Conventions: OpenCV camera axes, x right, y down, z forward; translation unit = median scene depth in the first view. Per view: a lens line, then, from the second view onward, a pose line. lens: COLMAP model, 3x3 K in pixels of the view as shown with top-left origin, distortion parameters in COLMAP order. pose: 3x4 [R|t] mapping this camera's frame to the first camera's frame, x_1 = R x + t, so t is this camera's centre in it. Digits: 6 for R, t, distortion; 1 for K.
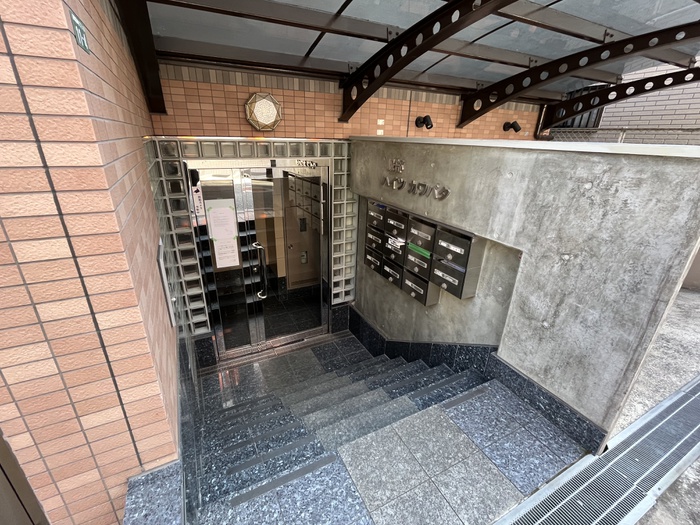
lens RADIAL K [[314.0, 0, 350.0], [0, 314.0, 262.5], [0, 0, 1]] dist [-0.000429, -0.000108]
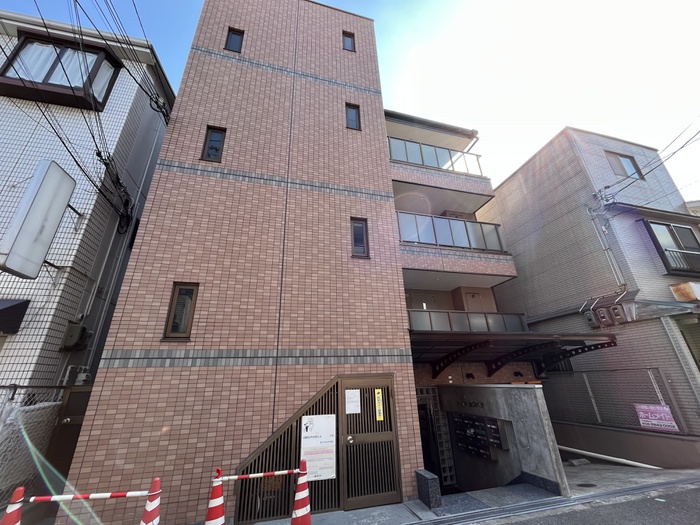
lens RADIAL K [[282.6, 0, 347.1], [0, 282.6, 265.1], [0, 0, 1]] dist [-0.000857, -0.000112]
pose [[0.976073, -0.133278, -0.171812, -0.204401], [-0.024315, 0.718284, -0.695325, 0.493340], [0.216081, 0.682865, 0.697857, -1.378999]]
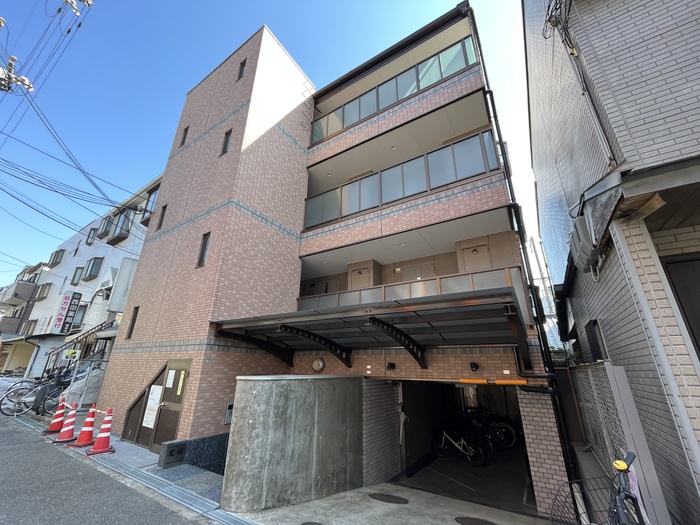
lens RADIAL K [[282.6, 0, 347.1], [0, 282.6, 265.1], [0, 0, 1]] dist [-0.000857, -0.000112]
pose [[0.499315, -0.316999, -0.806347, 1.901533], [-0.324952, 0.794214, -0.513449, -0.026149], [0.803175, 0.518397, 0.293554, 0.101301]]
